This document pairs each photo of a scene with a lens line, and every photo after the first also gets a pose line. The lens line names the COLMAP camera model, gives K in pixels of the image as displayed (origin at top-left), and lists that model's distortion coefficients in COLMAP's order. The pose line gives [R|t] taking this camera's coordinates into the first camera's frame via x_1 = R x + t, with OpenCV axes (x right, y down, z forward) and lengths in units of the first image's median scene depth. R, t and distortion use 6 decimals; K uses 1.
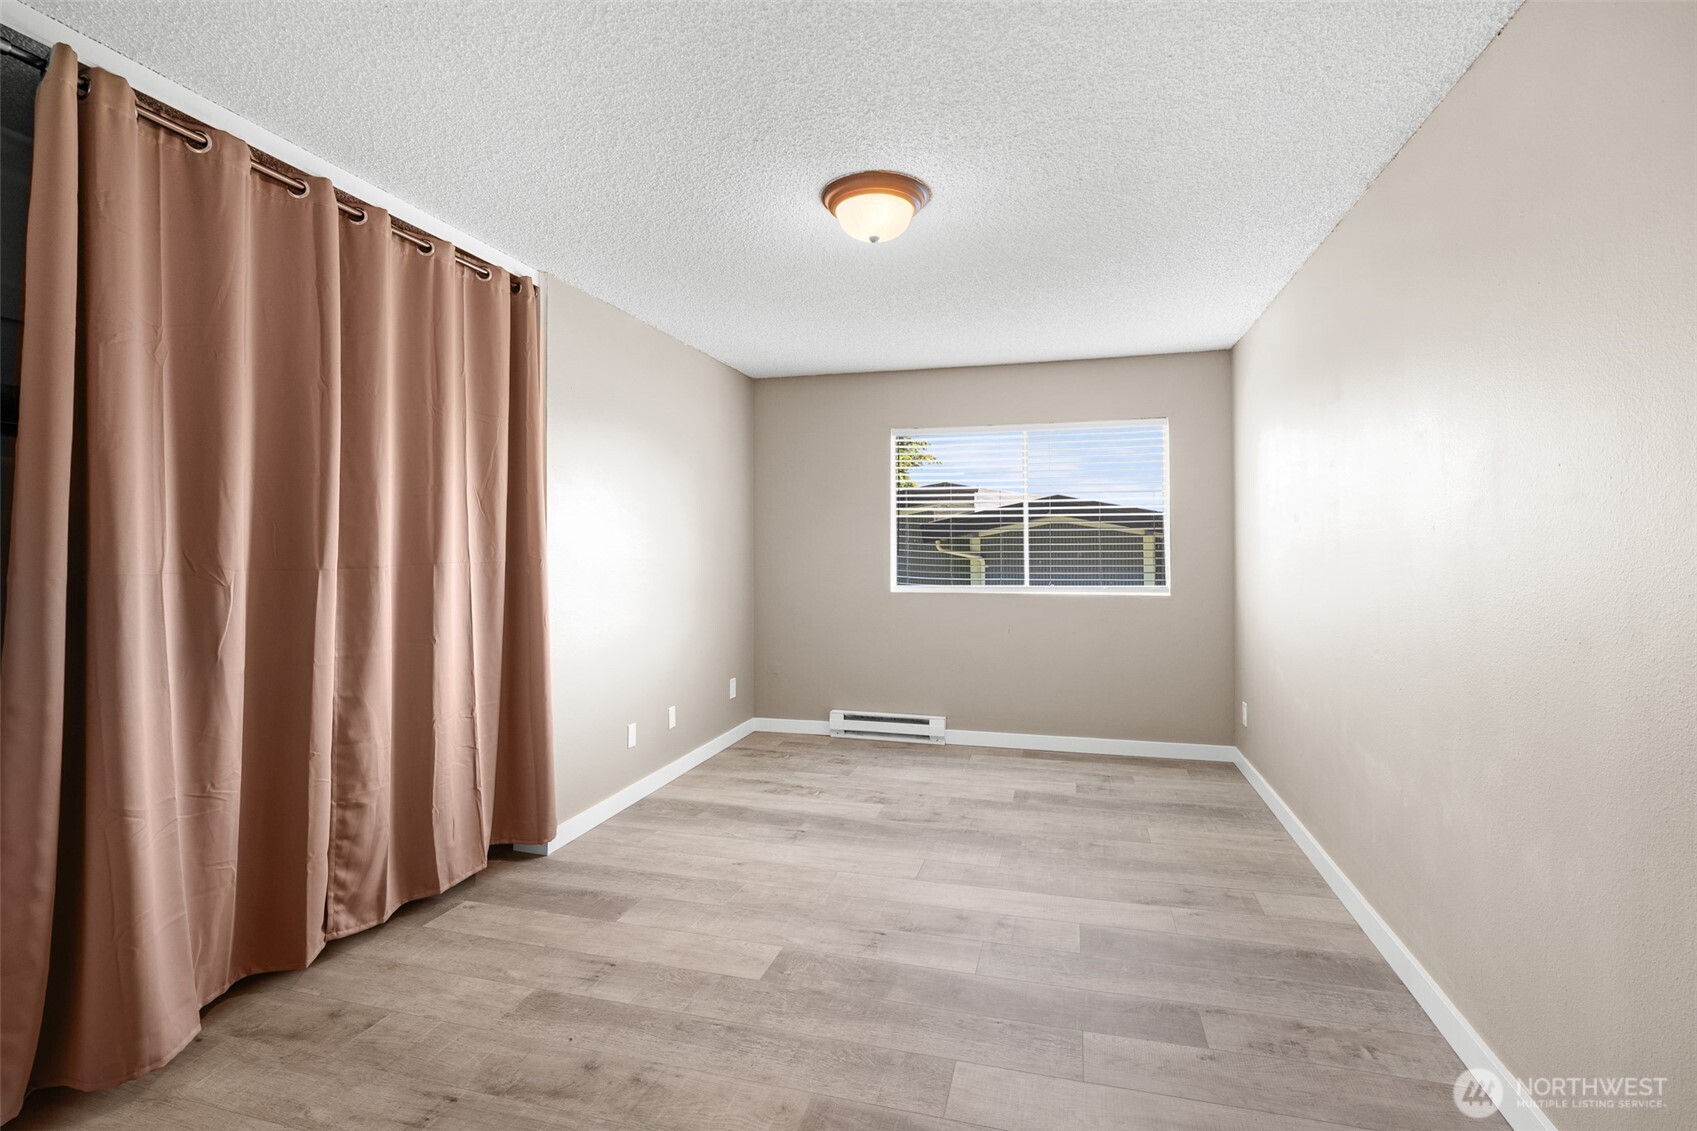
lens RADIAL K [[783.4, 0, 839.4], [0, 783.4, 563.8], [0, 0, 1]] dist [0.001469, -0.000016]
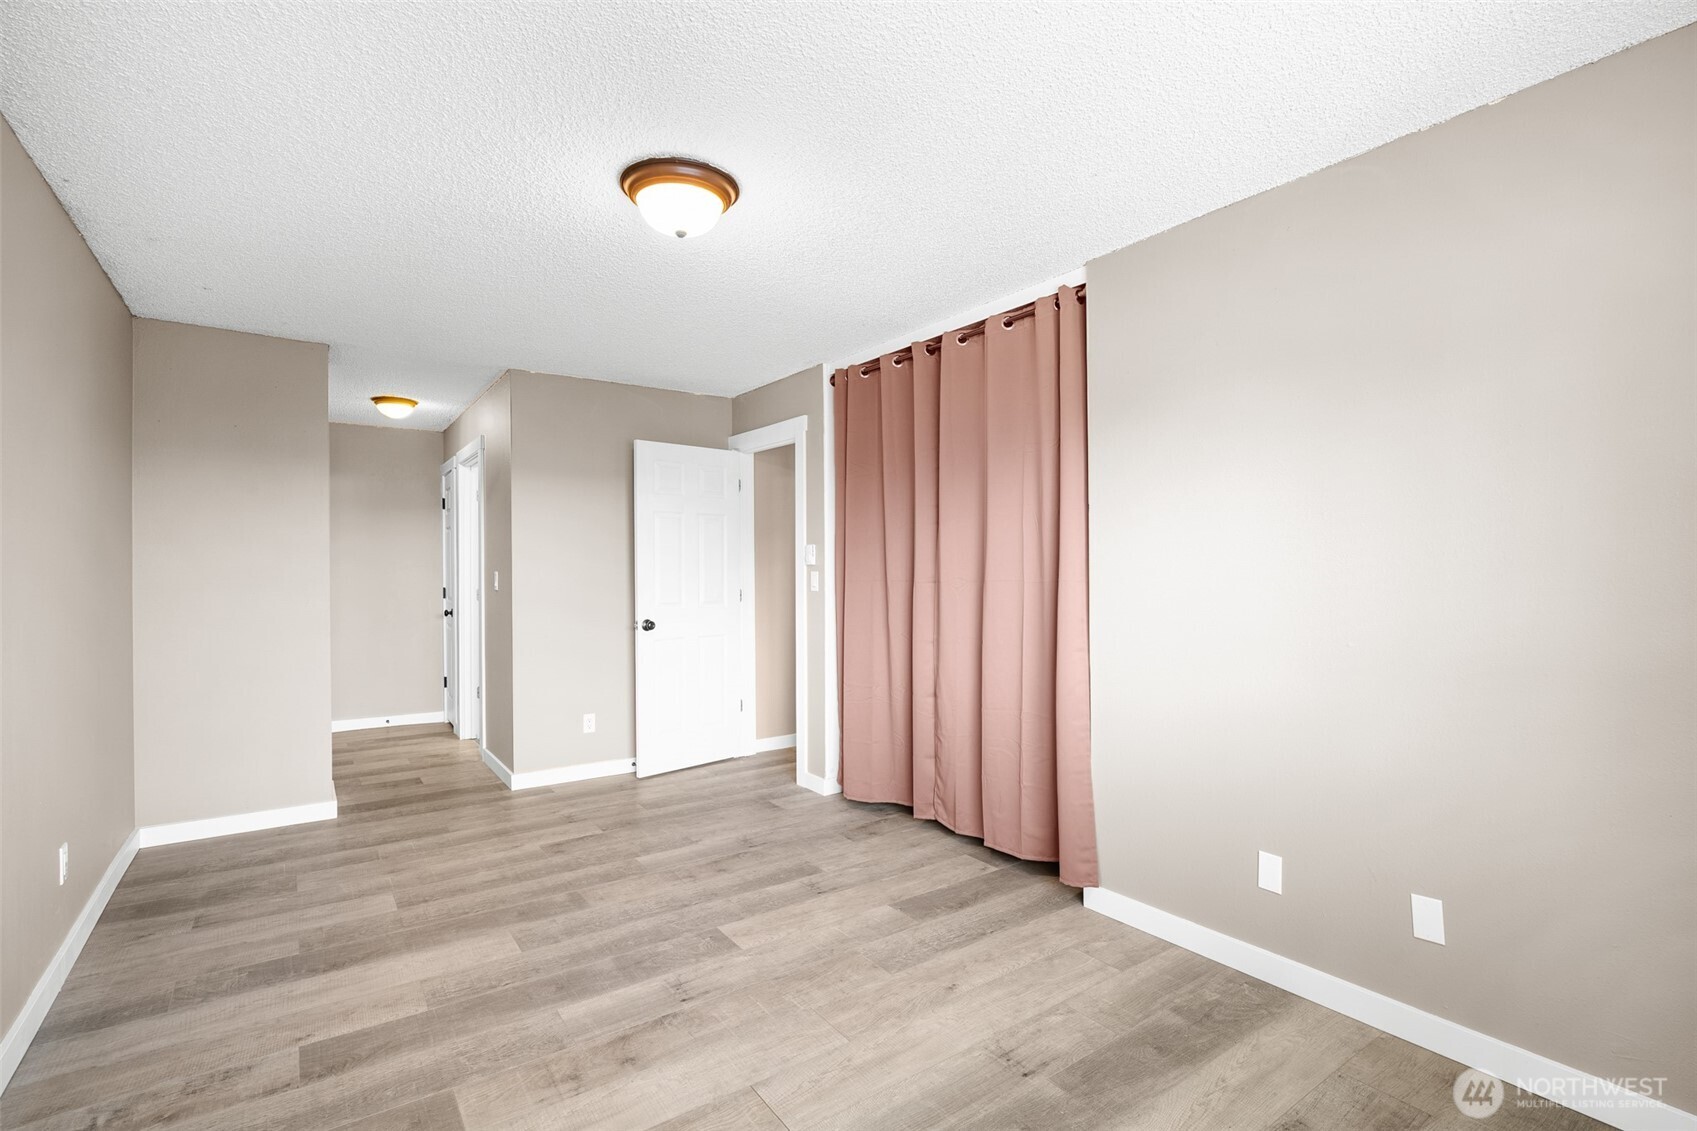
lens RADIAL K [[783.4, 0, 839.4], [0, 783.4, 563.8], [0, 0, 1]] dist [0.001469, -0.000016]
pose [[-0.625526, -0.002698, -0.780199, 0.672866], [-0.011453, 0.999918, 0.005725, -0.032615], [0.780119, 0.012516, -0.625505, 1.771443]]
